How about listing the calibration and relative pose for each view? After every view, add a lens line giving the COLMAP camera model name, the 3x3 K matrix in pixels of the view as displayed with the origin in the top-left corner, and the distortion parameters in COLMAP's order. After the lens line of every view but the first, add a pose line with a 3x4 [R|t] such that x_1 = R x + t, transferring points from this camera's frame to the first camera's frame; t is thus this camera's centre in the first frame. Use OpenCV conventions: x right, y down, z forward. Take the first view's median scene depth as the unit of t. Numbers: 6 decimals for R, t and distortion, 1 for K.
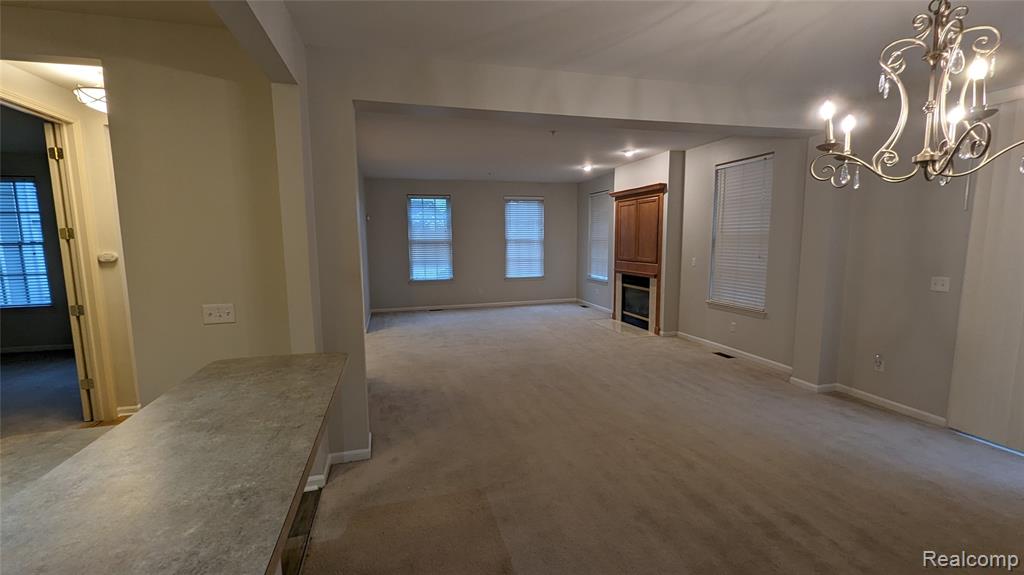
lens RADIAL K [[420.0, 0, 507.3], [0, 420.0, 286.7], [0, 0, 1]] dist [-0.004117, 0.000168]
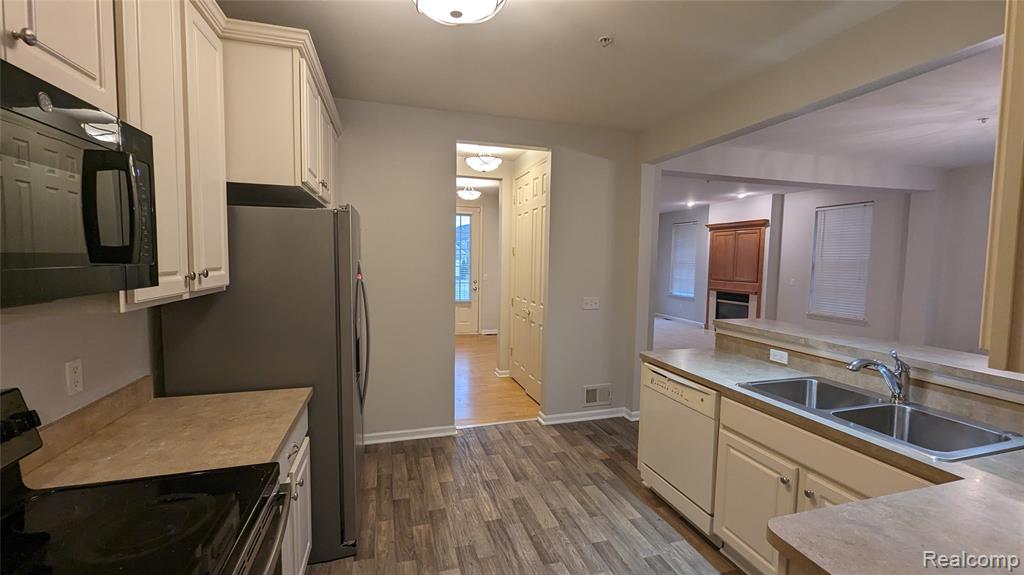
lens RADIAL K [[420.0, 0, 506.4], [0, 420.0, 287.5], [0, 0, 1]] dist [-0.004117, 0.000168]
pose [[0.999521, 0.024652, 0.018687, -0.359531], [-0.023757, 0.998627, -0.046690, 0.029978], [-0.019813, 0.046223, 0.998735, -0.197004]]
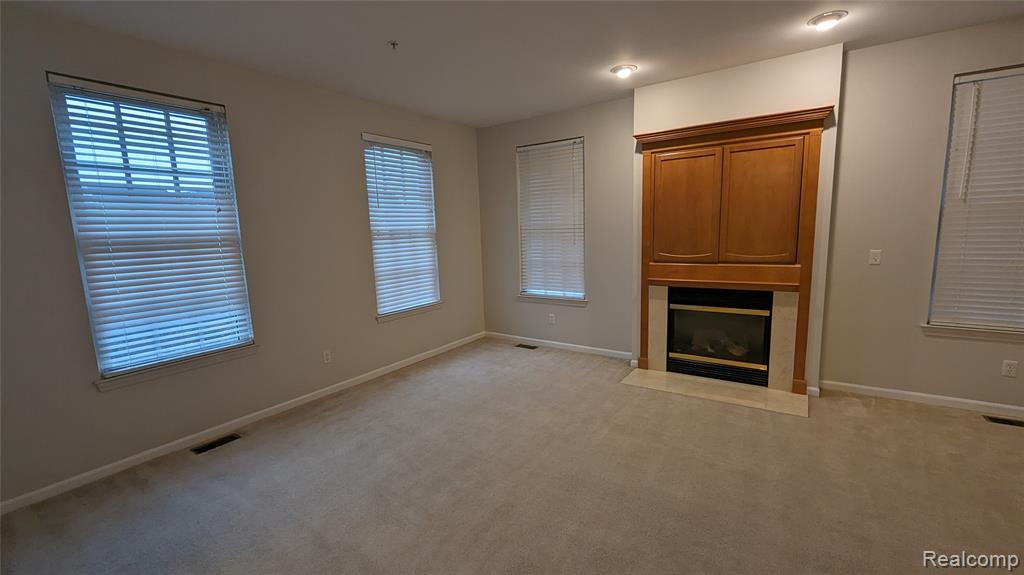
lens RADIAL K [[420.0, 0, 507.6], [0, 420.0, 288.0], [0, 0, 1]] dist [-0.004117, 0.000168]
pose [[0.766295, -0.104350, 0.633958, -0.233894], [0.098689, 0.994130, 0.044345, -0.074427], [-0.634864, 0.028584, 0.772095, 0.723508]]
